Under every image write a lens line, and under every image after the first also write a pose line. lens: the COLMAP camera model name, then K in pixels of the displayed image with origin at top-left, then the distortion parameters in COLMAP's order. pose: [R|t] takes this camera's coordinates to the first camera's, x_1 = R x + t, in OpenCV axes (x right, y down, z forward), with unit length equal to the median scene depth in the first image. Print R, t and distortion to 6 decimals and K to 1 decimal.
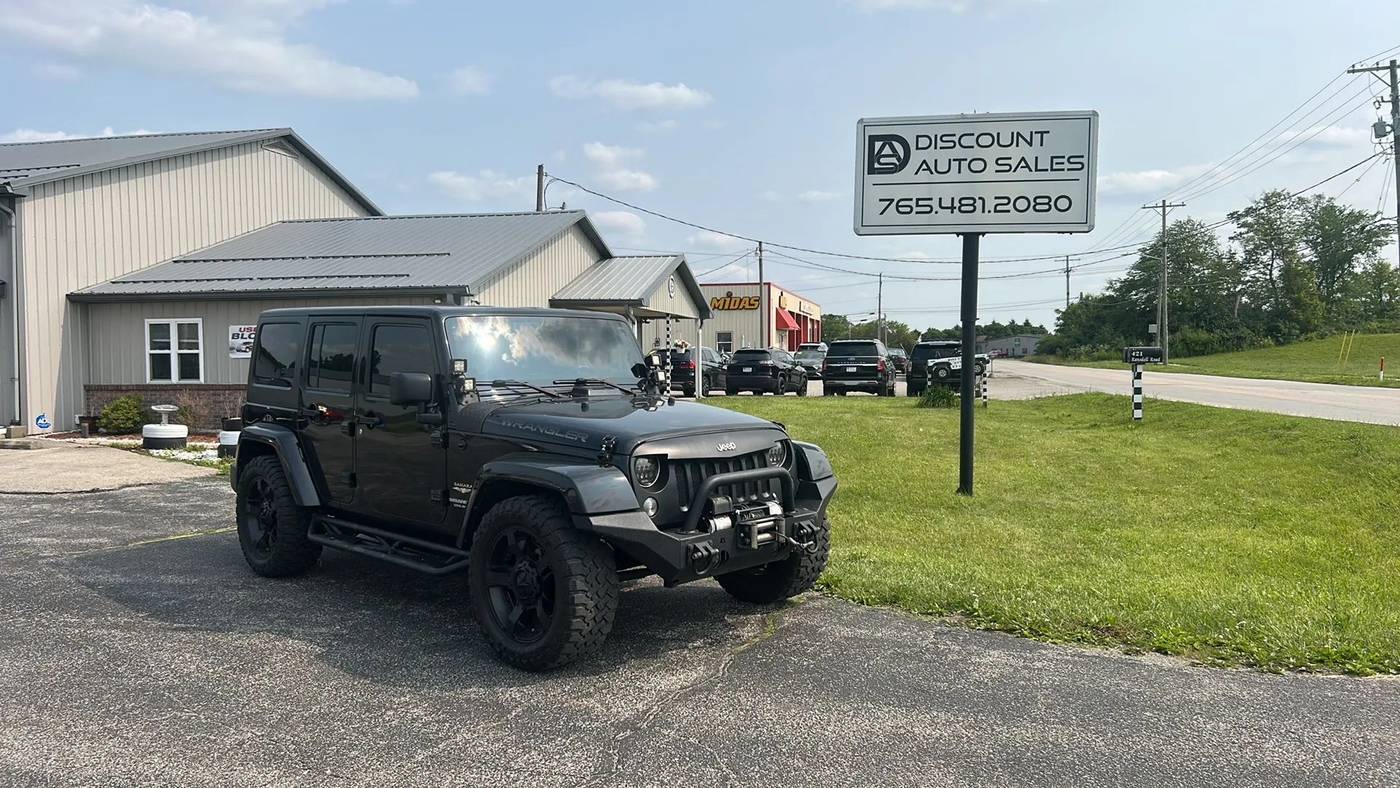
lens RADIAL K [[970.0, 0, 699.8], [0, 970.0, 385.9], [0, 0, 1]] dist [0.034072, -0.024907]
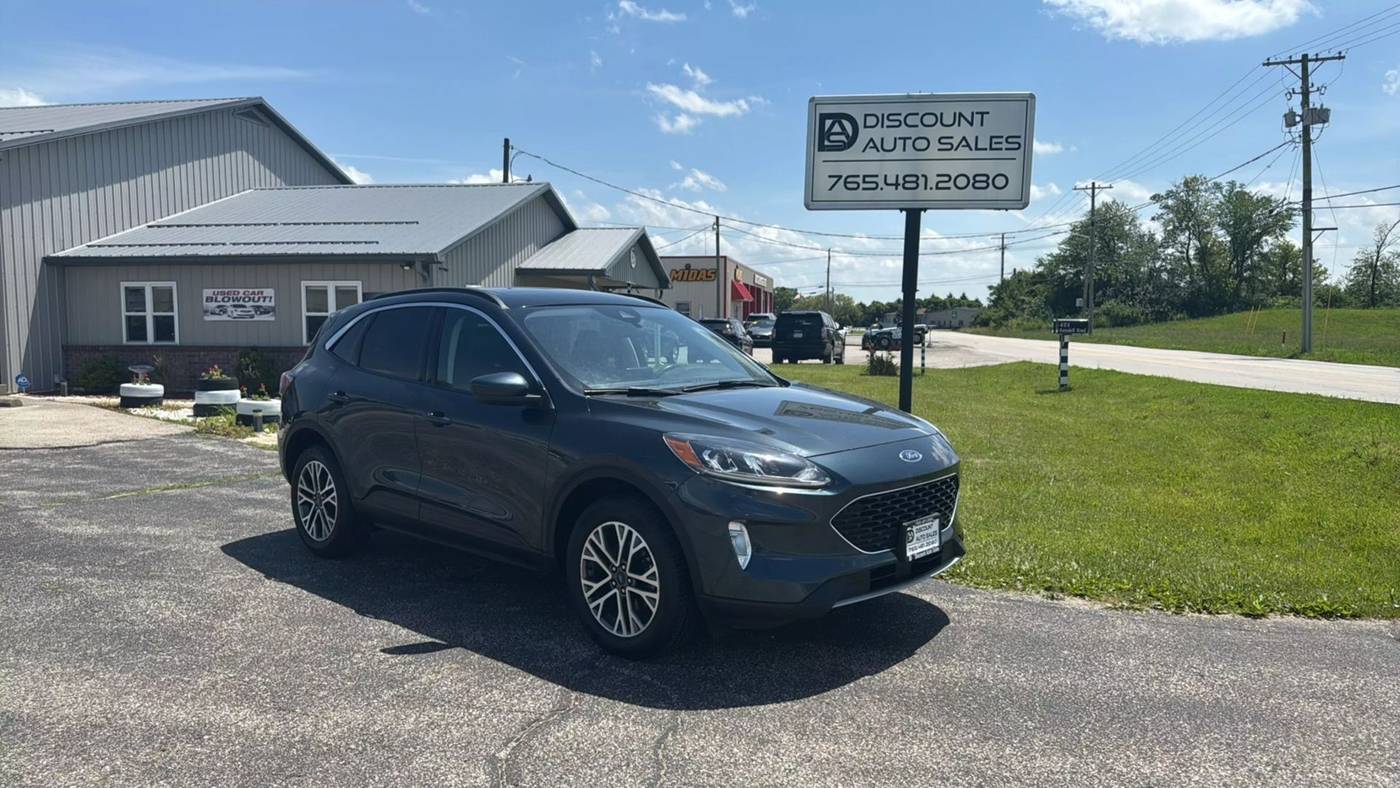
lens RADIAL K [[908.1, 0, 694.6], [0, 908.1, 398.0], [0, 0, 1]] dist [0.058023, -0.070245]
pose [[0.999203, 0.006333, 0.039419, 0.001607], [-0.008264, 0.998764, 0.049008, 0.002419], [-0.039060, -0.049295, 0.998020, 0.004968]]
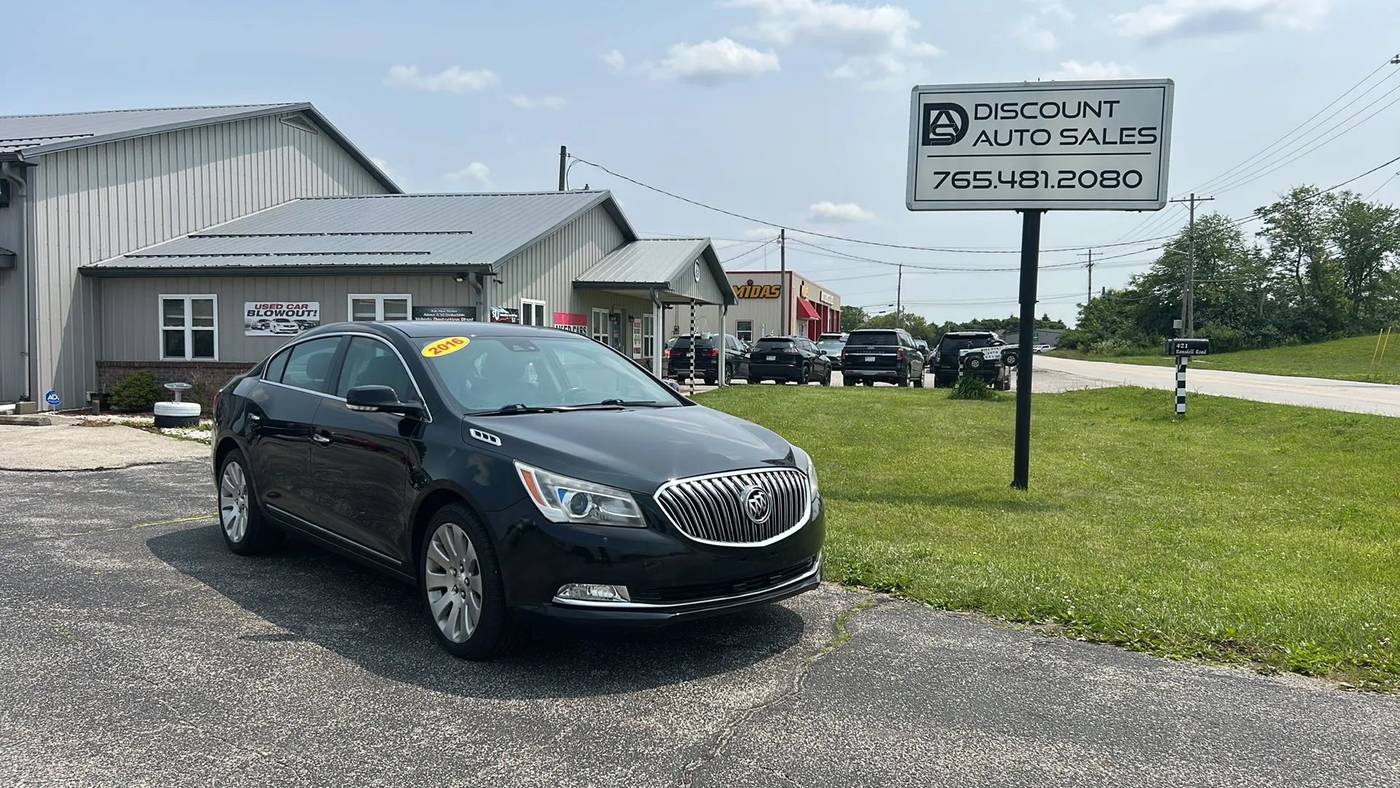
lens RADIAL K [[971.6, 0, 706.3], [0, 971.6, 389.7], [0, 0, 1]] dist [0.020711, -0.004960]
pose [[0.999841, 0.015626, -0.008642, -0.023651], [-0.015503, 0.999780, 0.014095, 0.007671], [0.008861, -0.013958, 0.999863, 0.057372]]
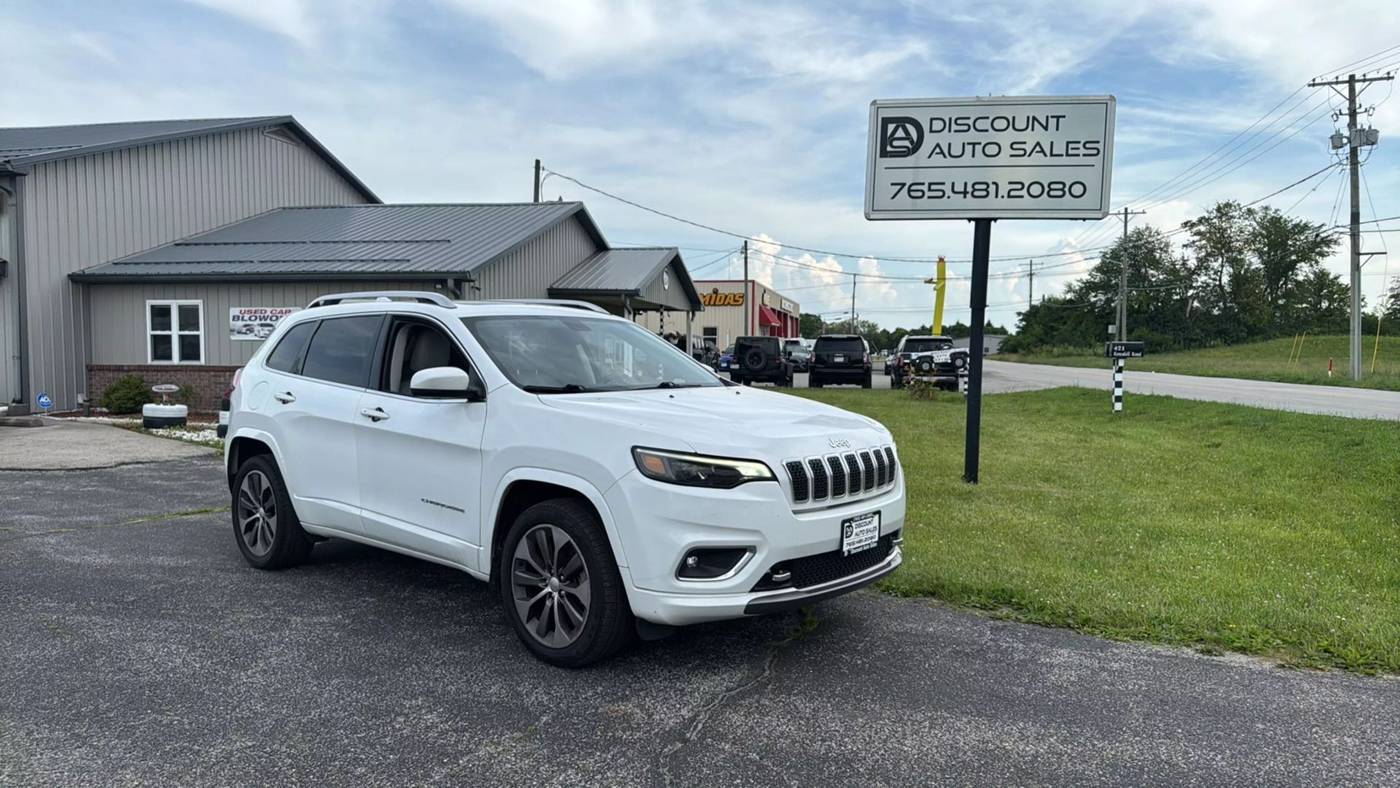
lens RADIAL K [[910.7, 0, 699.9], [0, 910.7, 409.4], [0, 0, 1]] dist [0.039328, -0.041911]
pose [[0.999706, 0.012315, 0.020899, -0.026390], [-0.012998, 0.999375, 0.032868, 0.009964], [-0.020481, -0.033130, 0.999241, 0.068566]]
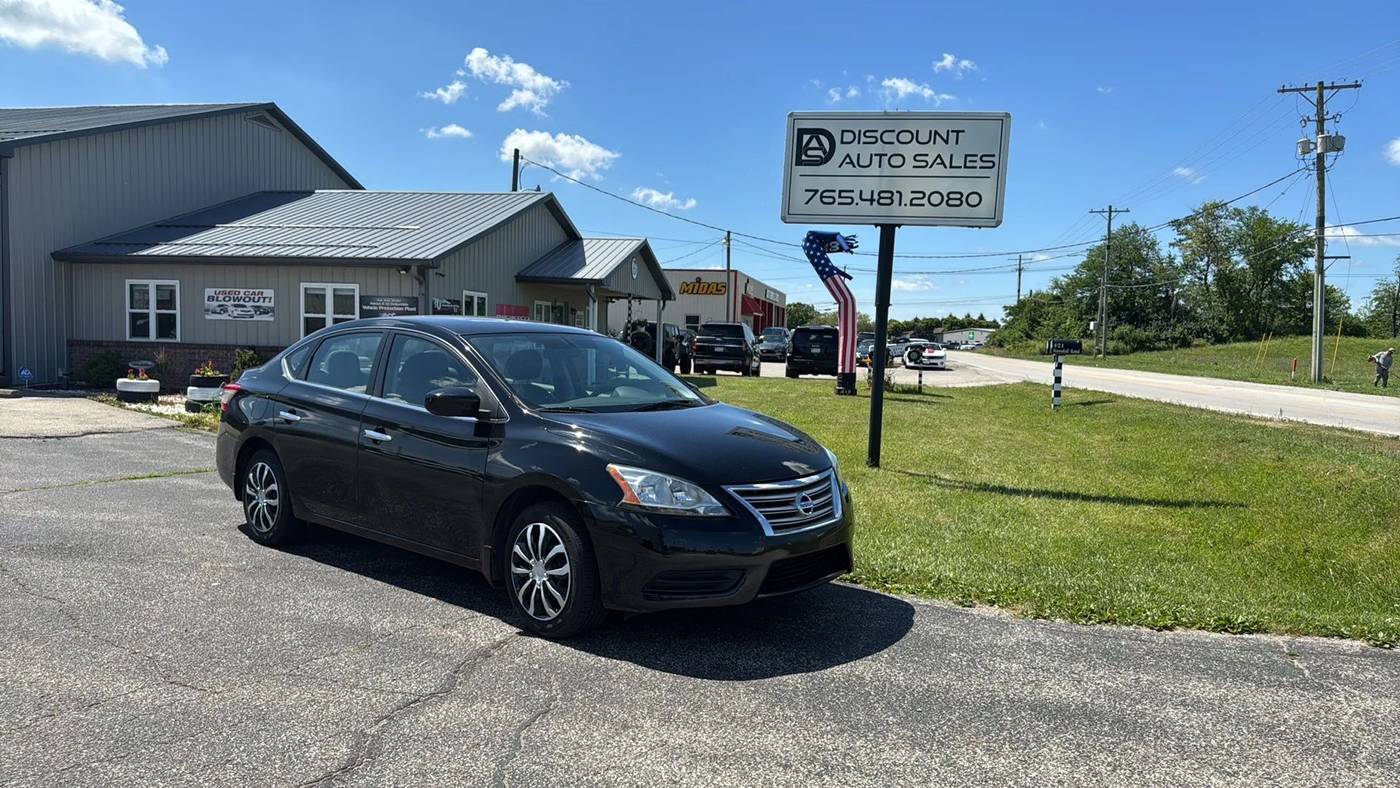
lens RADIAL K [[905.1, 0, 692.9], [0, 905.1, 398.3], [0, 0, 1]] dist [0.074177, -0.091494]
pose [[0.999223, 0.033902, 0.020096, 0.049170], [-0.034589, 0.998793, 0.034863, 0.007183], [-0.018889, -0.035531, 0.999190, -0.006460]]
